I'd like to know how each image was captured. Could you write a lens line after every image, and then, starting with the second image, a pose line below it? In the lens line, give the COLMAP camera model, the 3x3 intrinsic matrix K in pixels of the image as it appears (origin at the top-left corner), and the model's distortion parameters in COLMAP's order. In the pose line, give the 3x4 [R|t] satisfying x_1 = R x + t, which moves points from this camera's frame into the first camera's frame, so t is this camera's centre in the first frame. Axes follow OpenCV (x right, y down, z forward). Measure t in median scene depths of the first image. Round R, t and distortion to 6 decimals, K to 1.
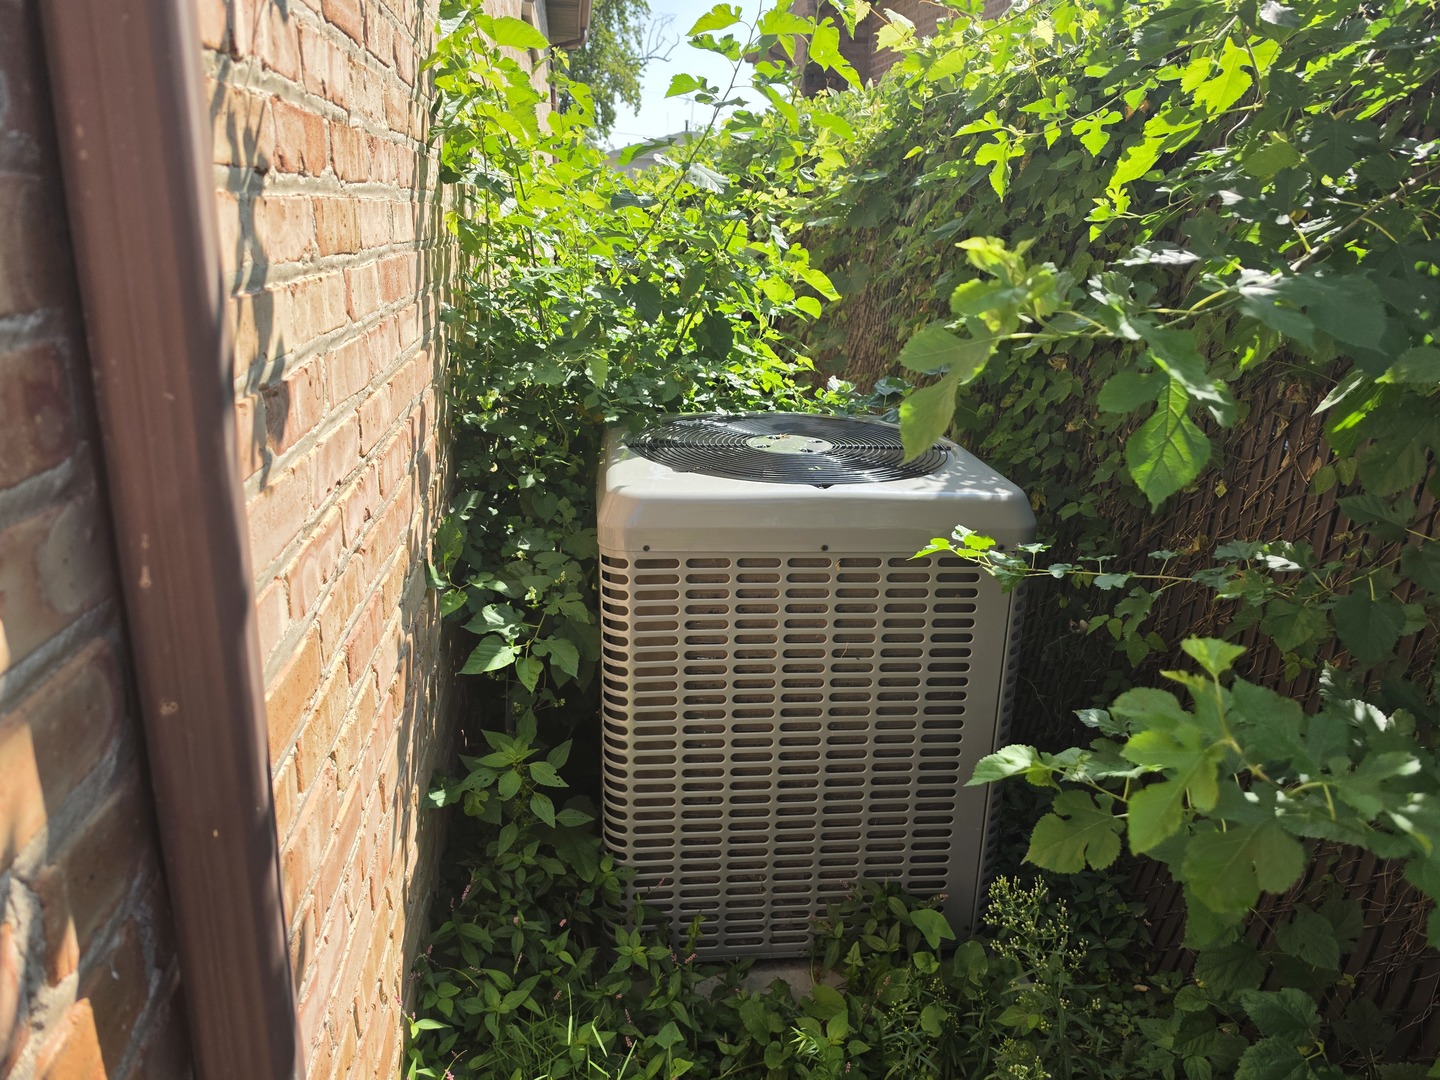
lens RADIAL K [[1036.8, 0, 720.0], [0, 1036.8, 540.0], [0, 0, 1]] dist [-0.000508, -0.000539]
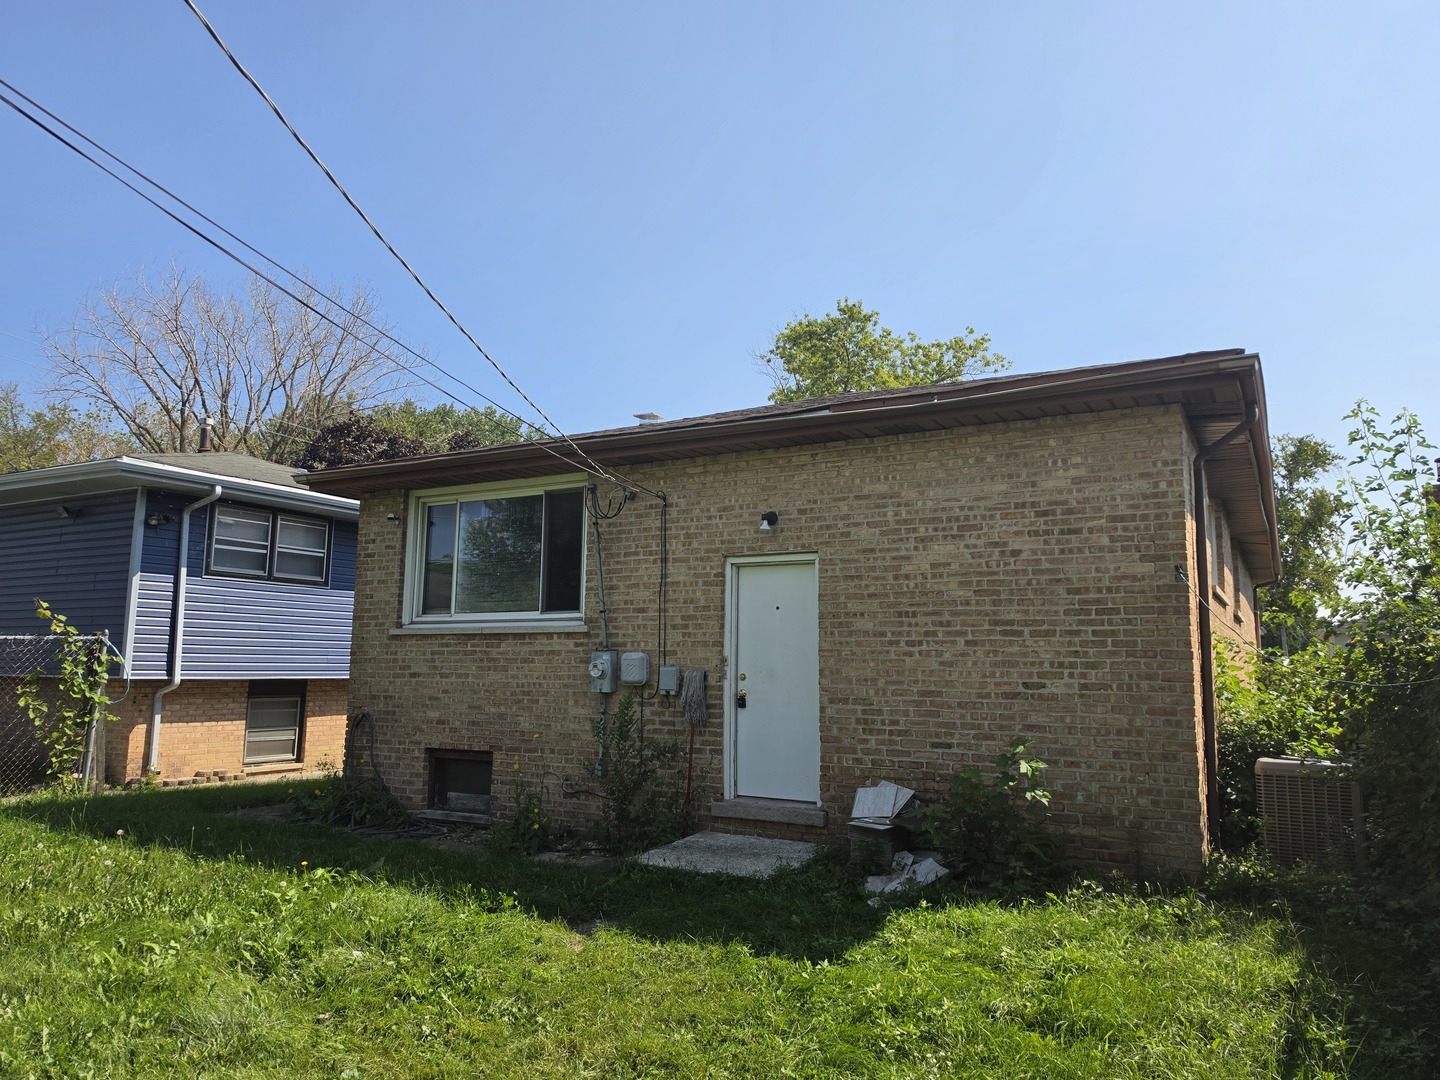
lens RADIAL K [[1036.8, 0, 720.0], [0, 1036.8, 540.0], [0, 0, 1]] dist [-0.000508, -0.000539]
pose [[0.803610, -0.093700, -0.587734, 0.728813], [-0.166652, 0.912597, -0.373355, 1.099343], [0.571348, 0.397979, 0.717757, -3.846816]]
